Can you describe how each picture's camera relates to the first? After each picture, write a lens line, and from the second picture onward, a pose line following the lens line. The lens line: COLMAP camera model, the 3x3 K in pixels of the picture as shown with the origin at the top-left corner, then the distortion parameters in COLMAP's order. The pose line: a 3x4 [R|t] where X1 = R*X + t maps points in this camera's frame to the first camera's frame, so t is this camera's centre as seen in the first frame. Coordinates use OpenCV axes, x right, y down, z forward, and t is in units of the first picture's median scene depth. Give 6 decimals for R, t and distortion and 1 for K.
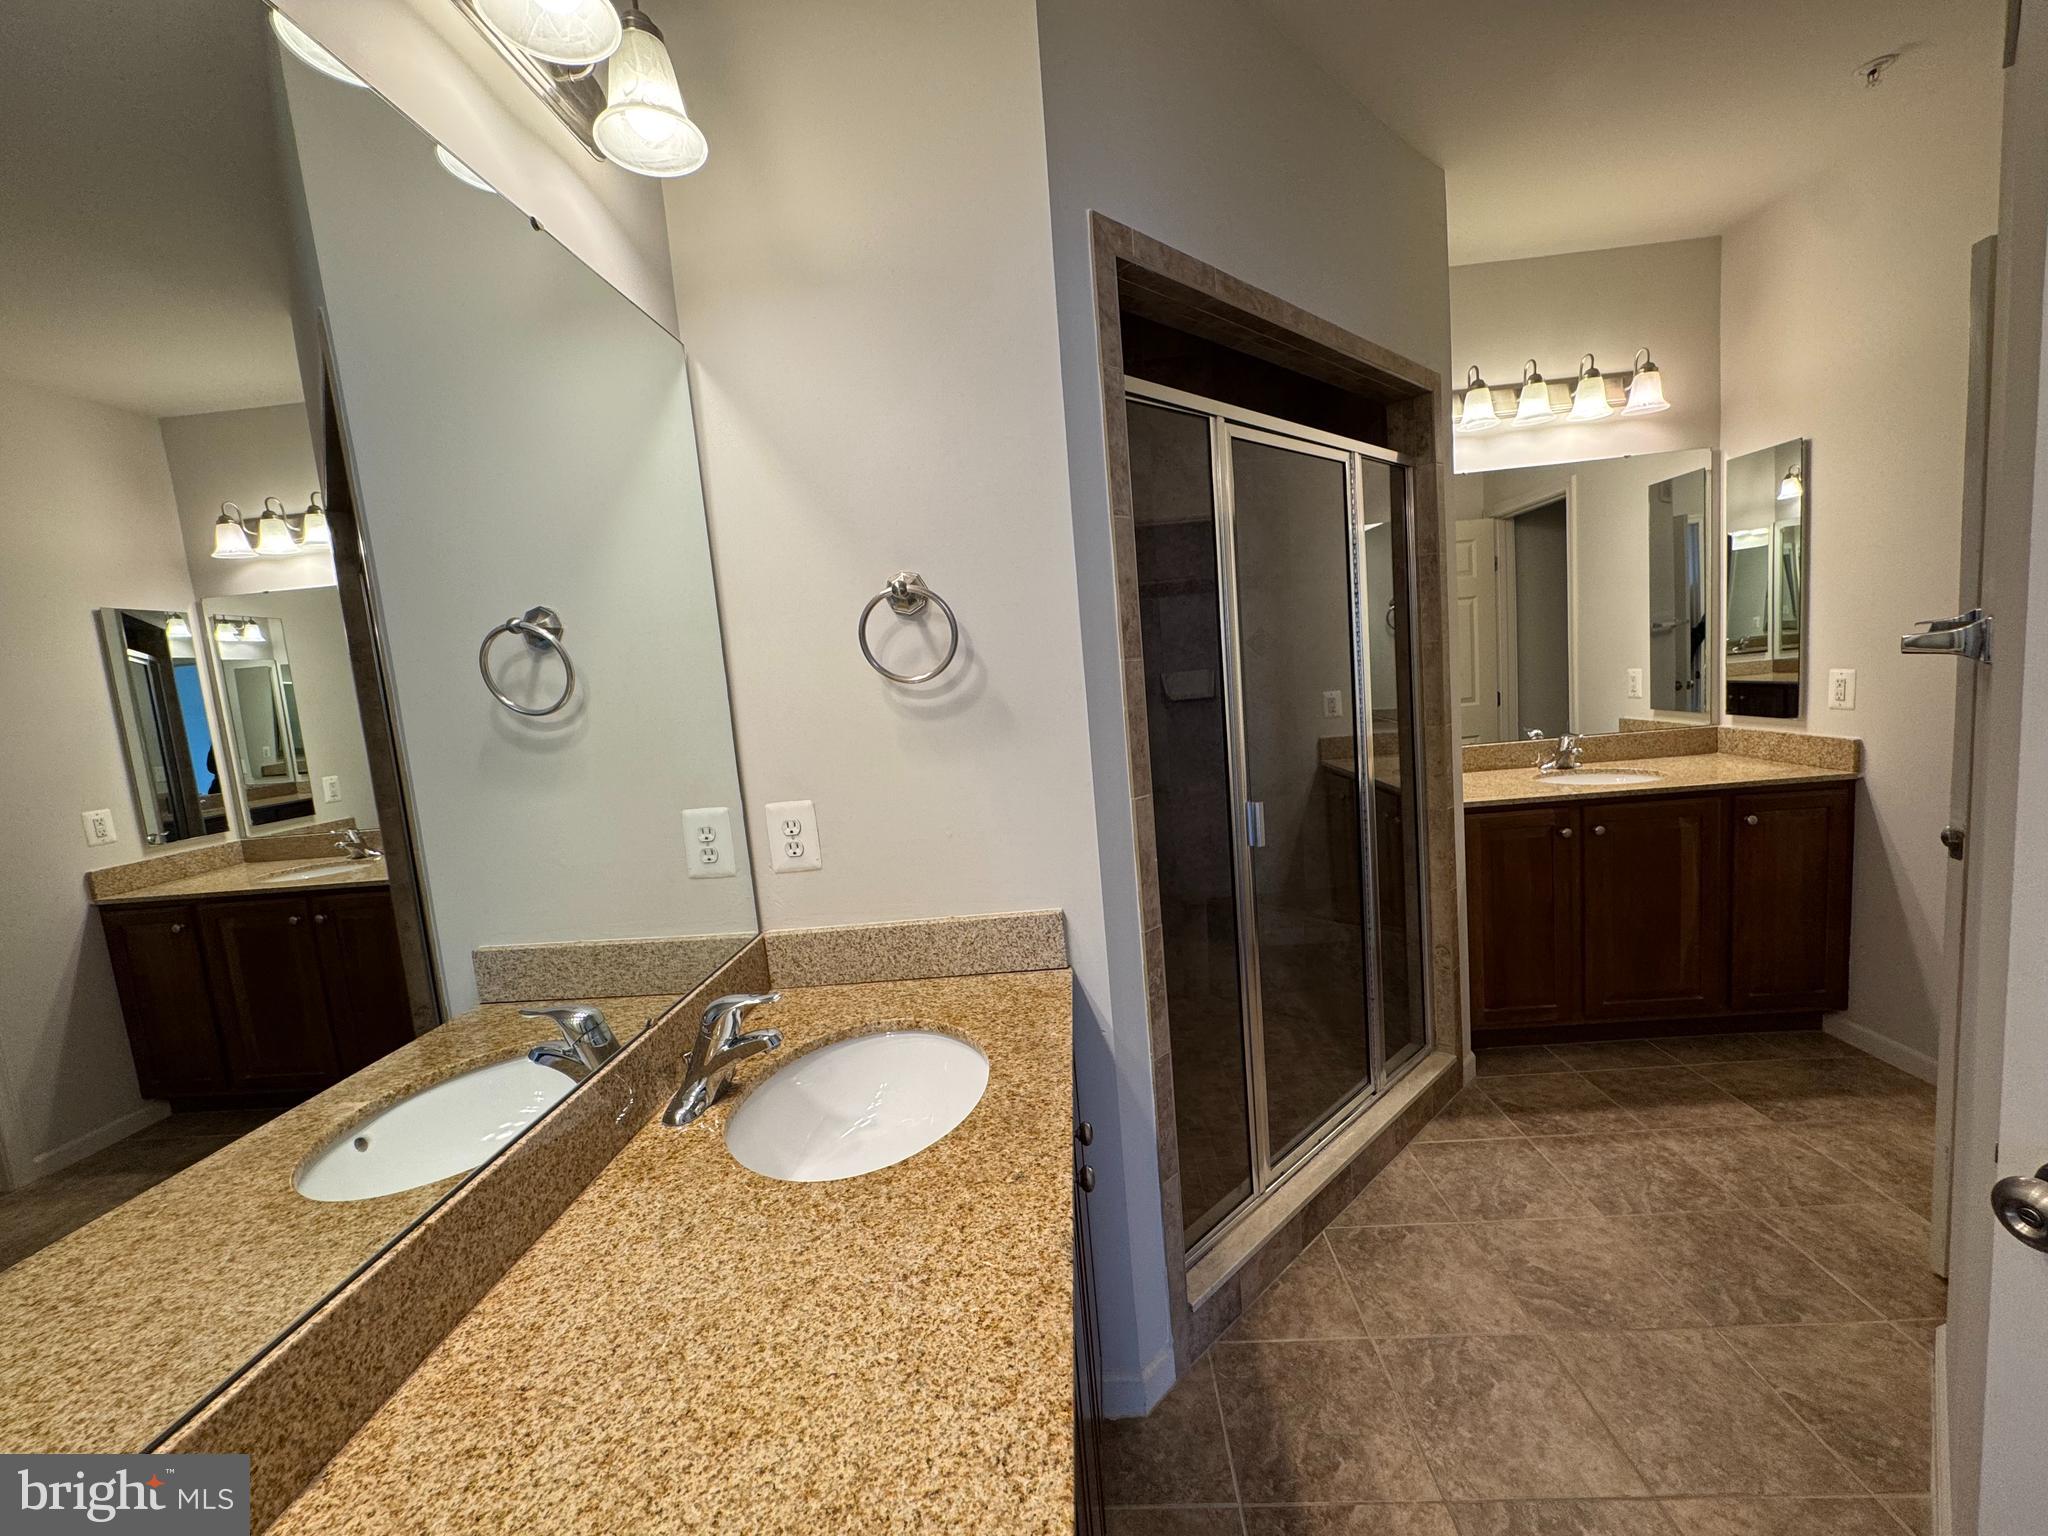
lens RADIAL K [[827.9, 0, 1023.8], [0, 827.9, 765.6], [0, 0, 1]] dist [-0.003313, -0.000073]
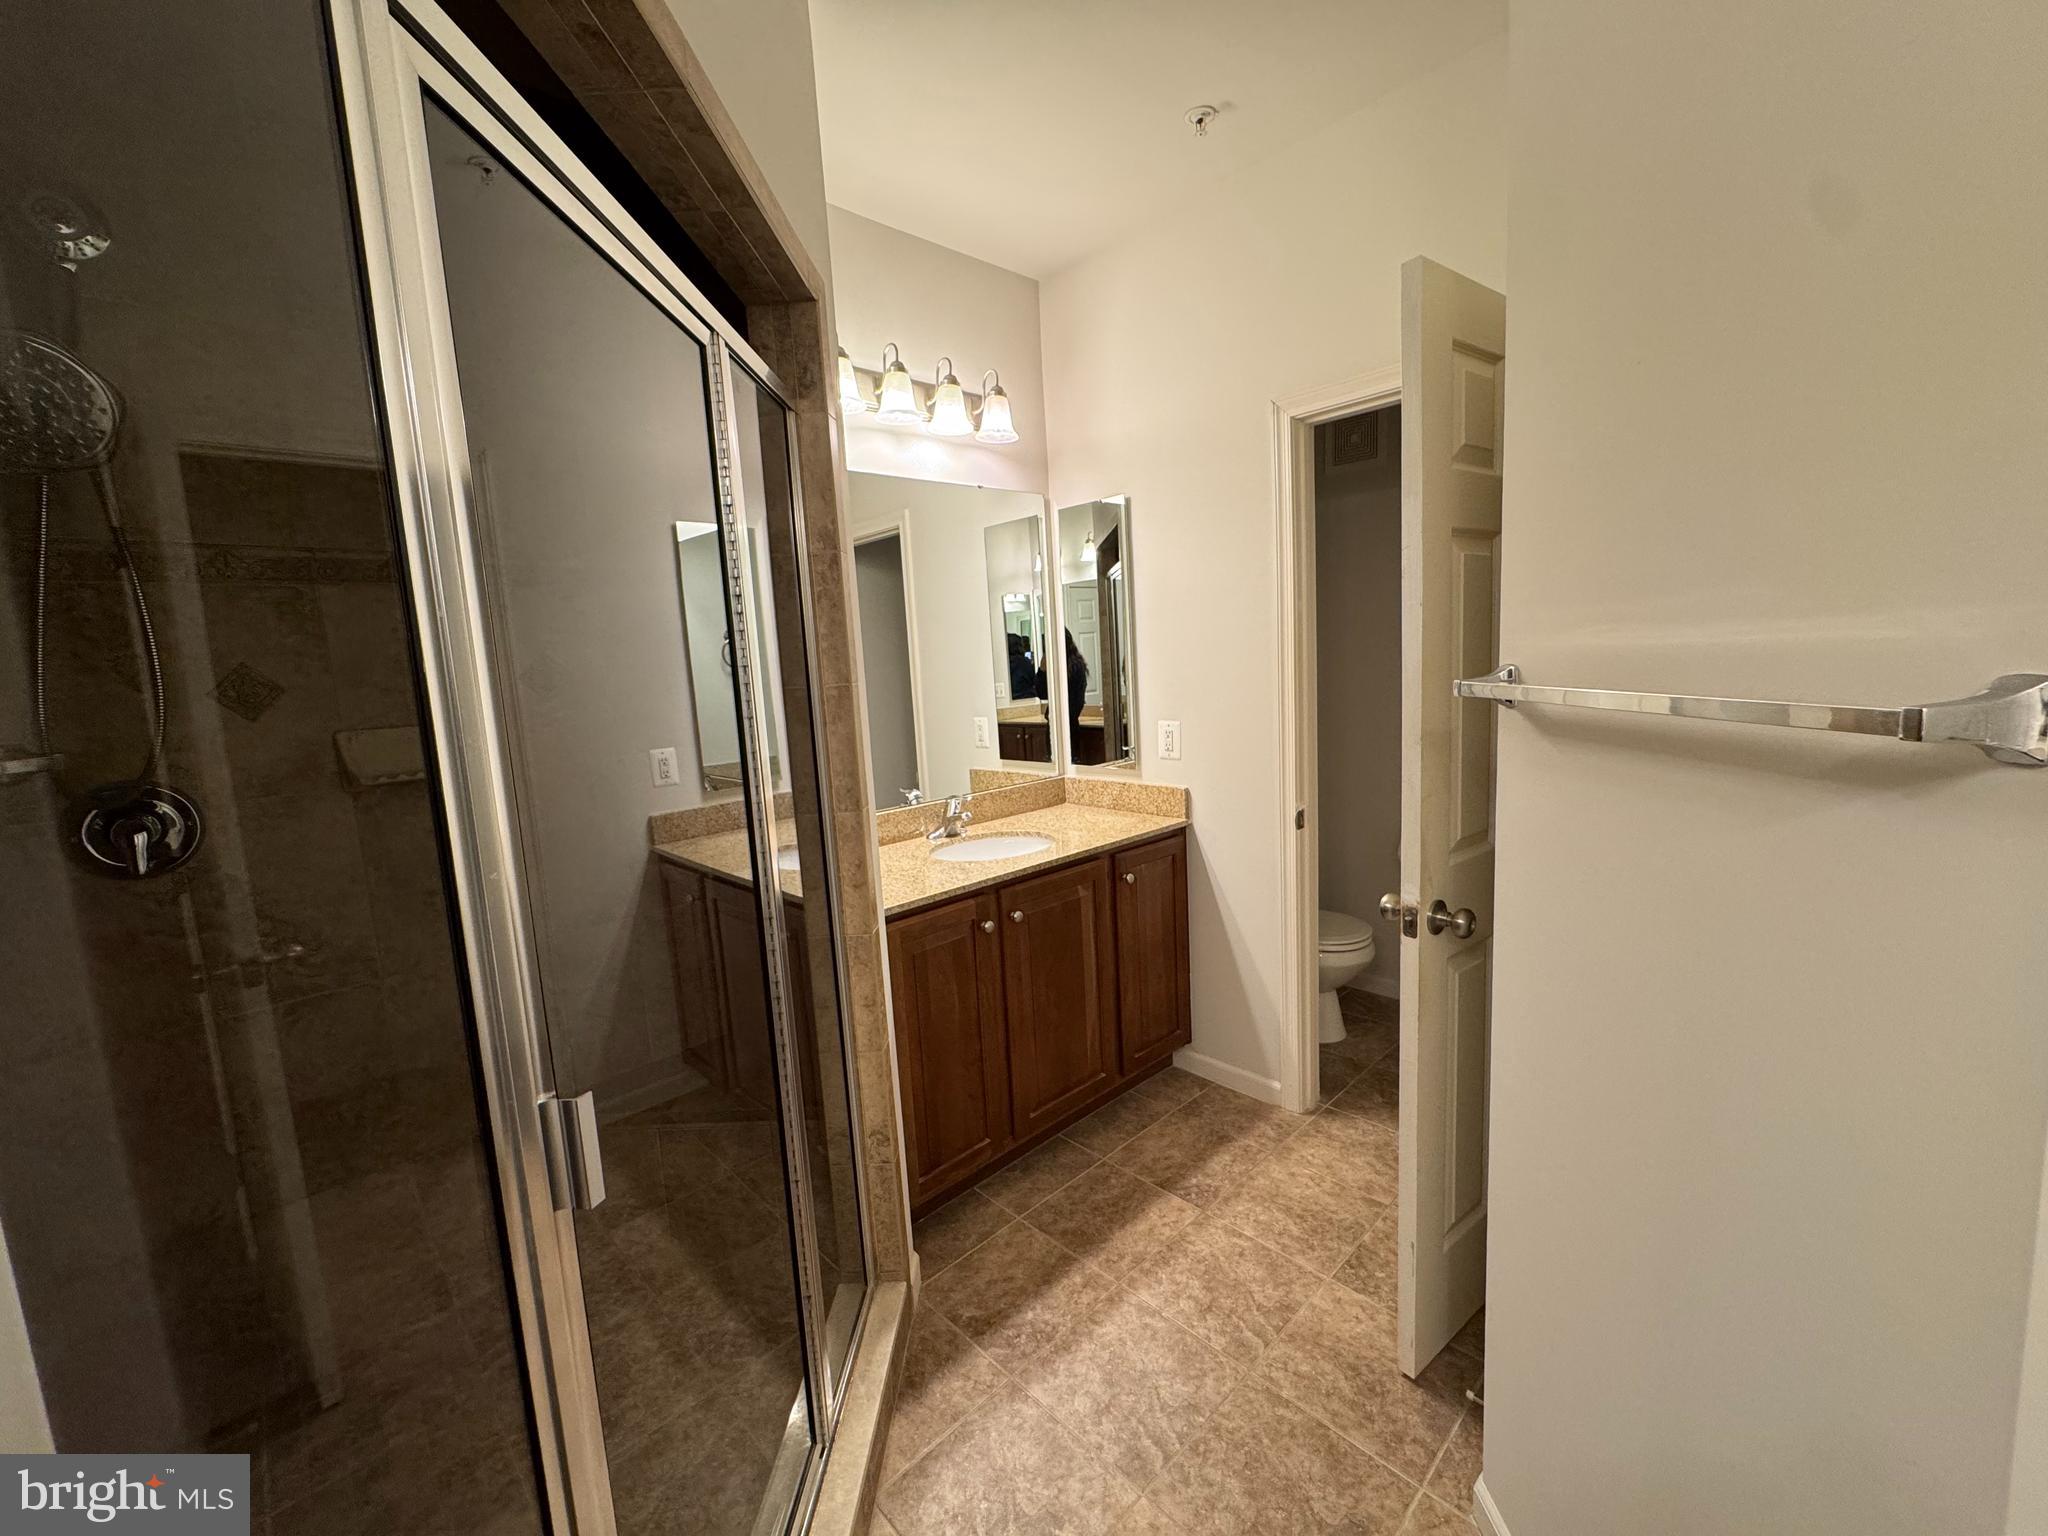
lens RADIAL K [[827.9, 0, 1024.9], [0, 827.9, 769.6], [0, 0, 1]] dist [-0.003313, -0.000073]
pose [[0.696041, -0.048043, 0.716393, 0.106852], [0.077085, 0.996992, -0.008034, -0.058553], [-0.713852, 0.060816, 0.697651, 0.384925]]
